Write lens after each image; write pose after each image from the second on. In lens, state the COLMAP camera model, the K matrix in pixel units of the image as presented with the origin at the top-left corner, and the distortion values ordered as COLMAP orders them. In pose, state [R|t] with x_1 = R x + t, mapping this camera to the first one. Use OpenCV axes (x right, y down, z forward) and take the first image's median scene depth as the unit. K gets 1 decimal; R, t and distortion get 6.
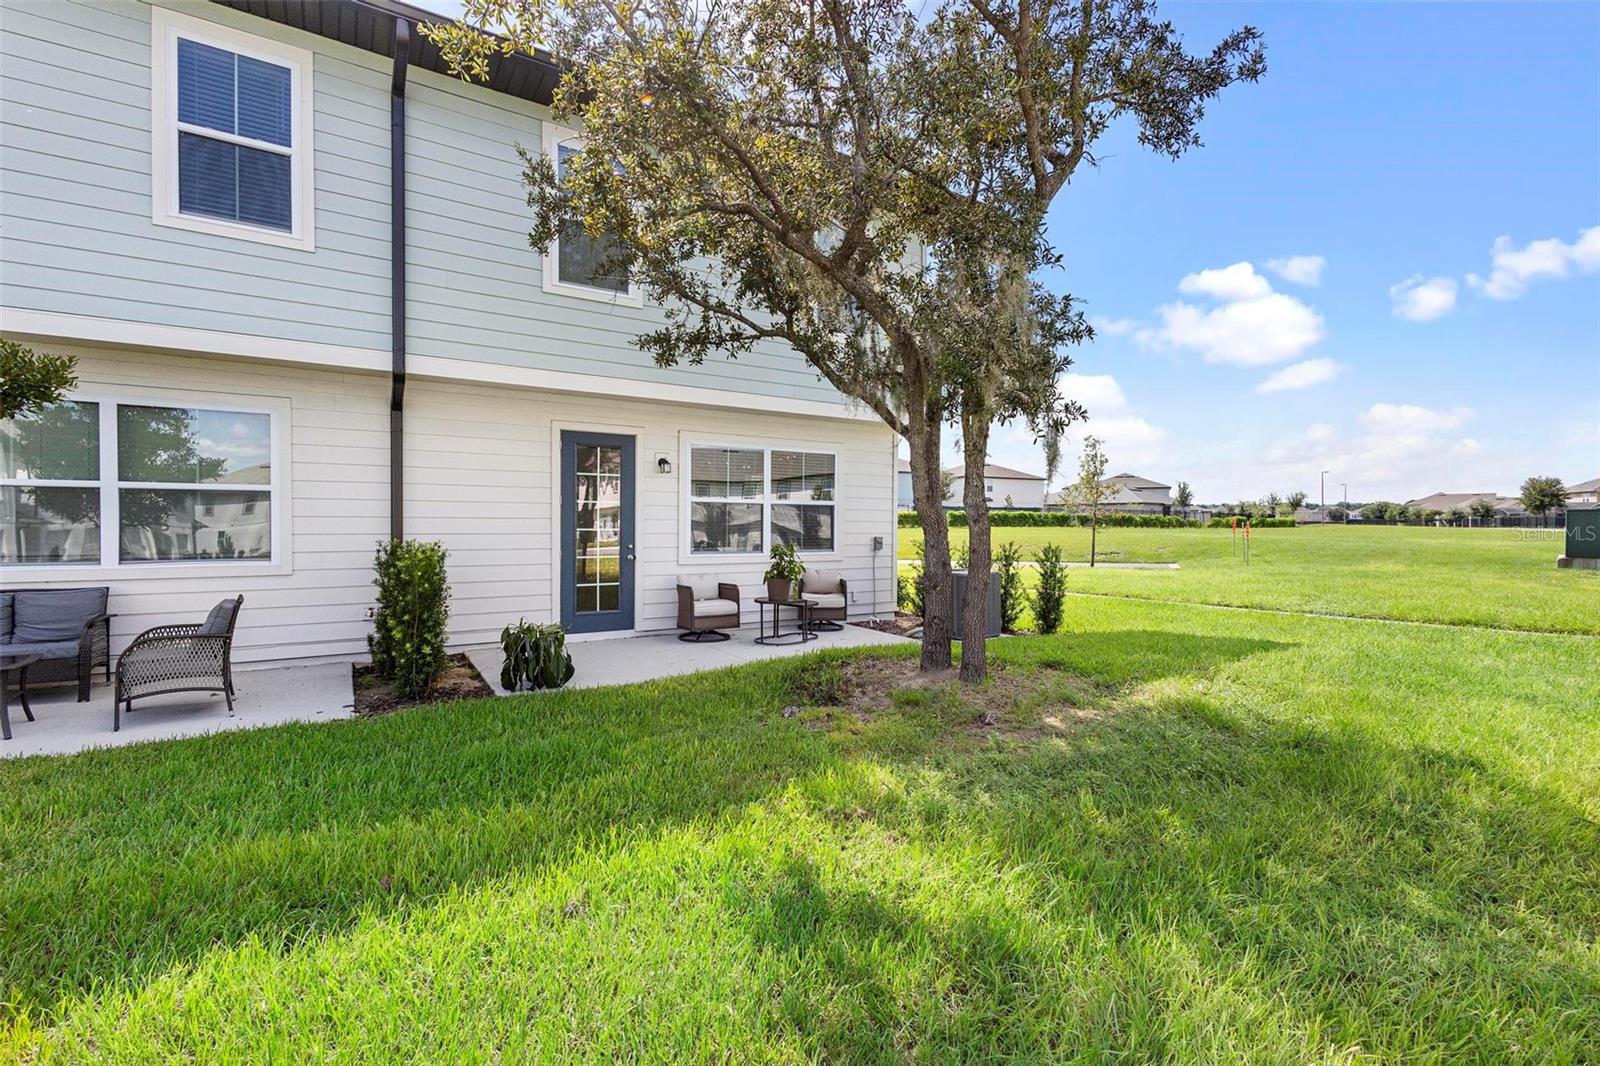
lens RADIAL K [[734.2, 0, 805.2], [0, 734.2, 514.8], [0, 0, 1]] dist [0.005249, 0.000788]
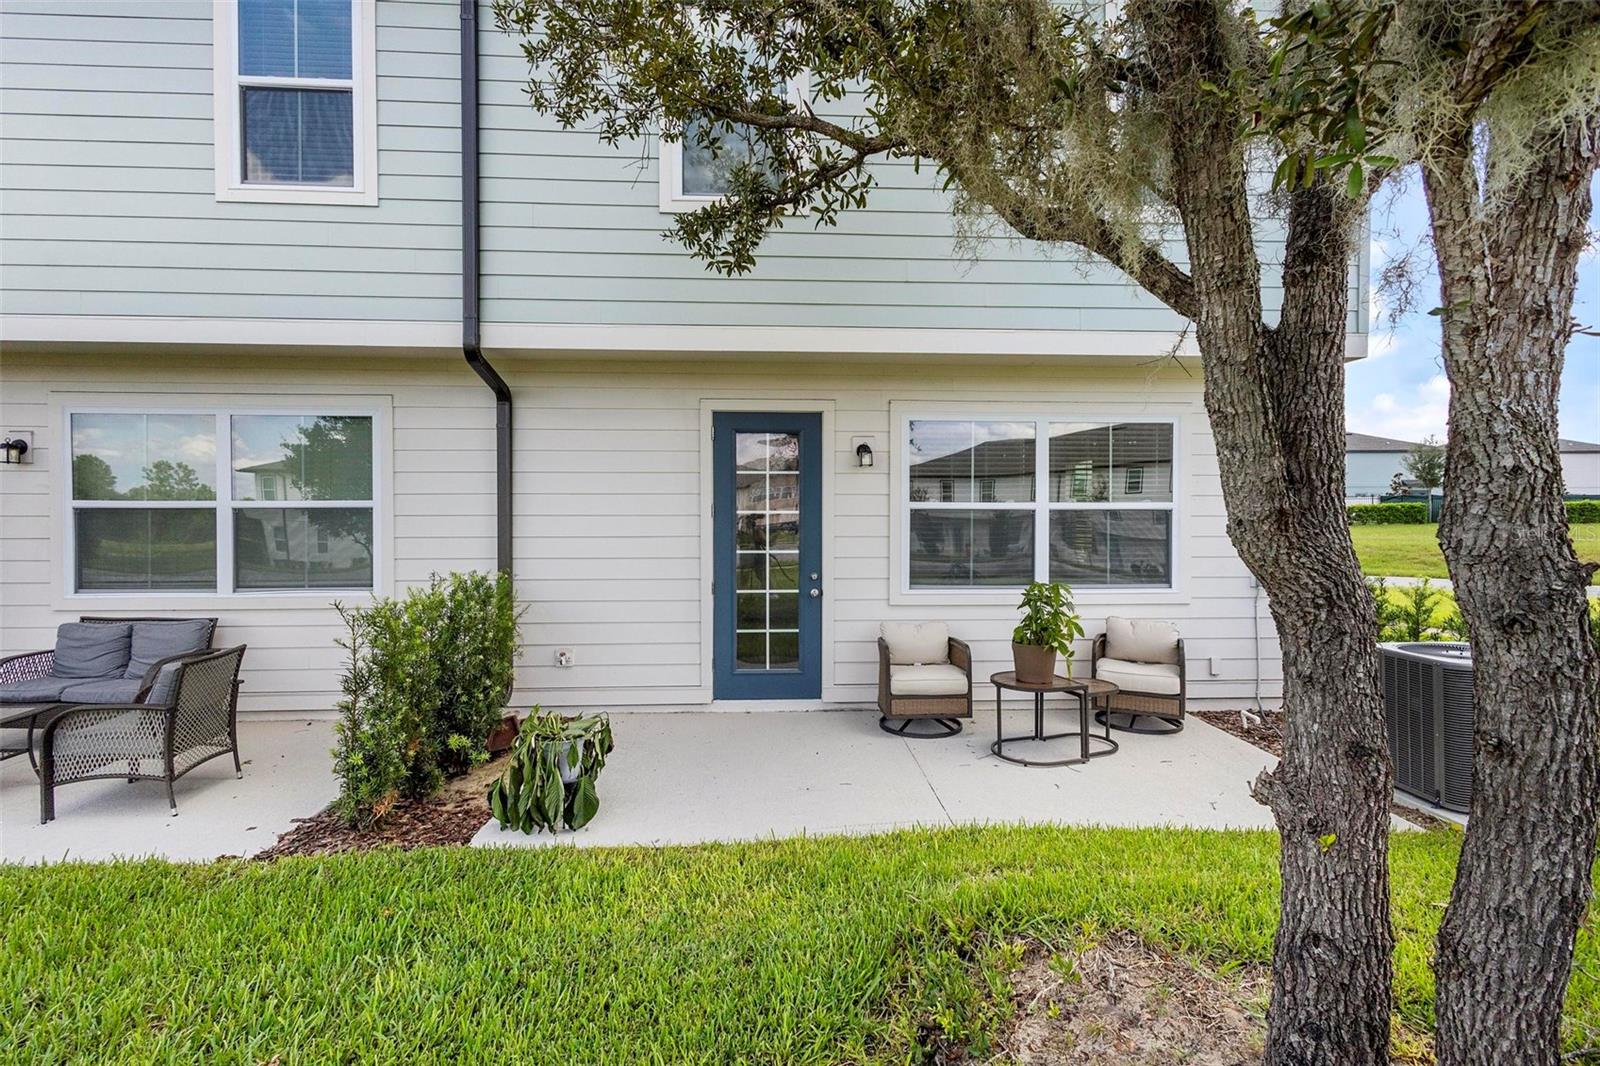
lens RADIAL K [[734.2, 0, 805.2], [0, 734.2, 514.8], [0, 0, 1]] dist [0.005249, 0.000788]
pose [[0.867207, -0.008158, -0.497881, 0.122046], [0.011829, 0.999921, 0.004219, -0.022263], [0.497807, -0.009548, 0.867235, 0.540285]]
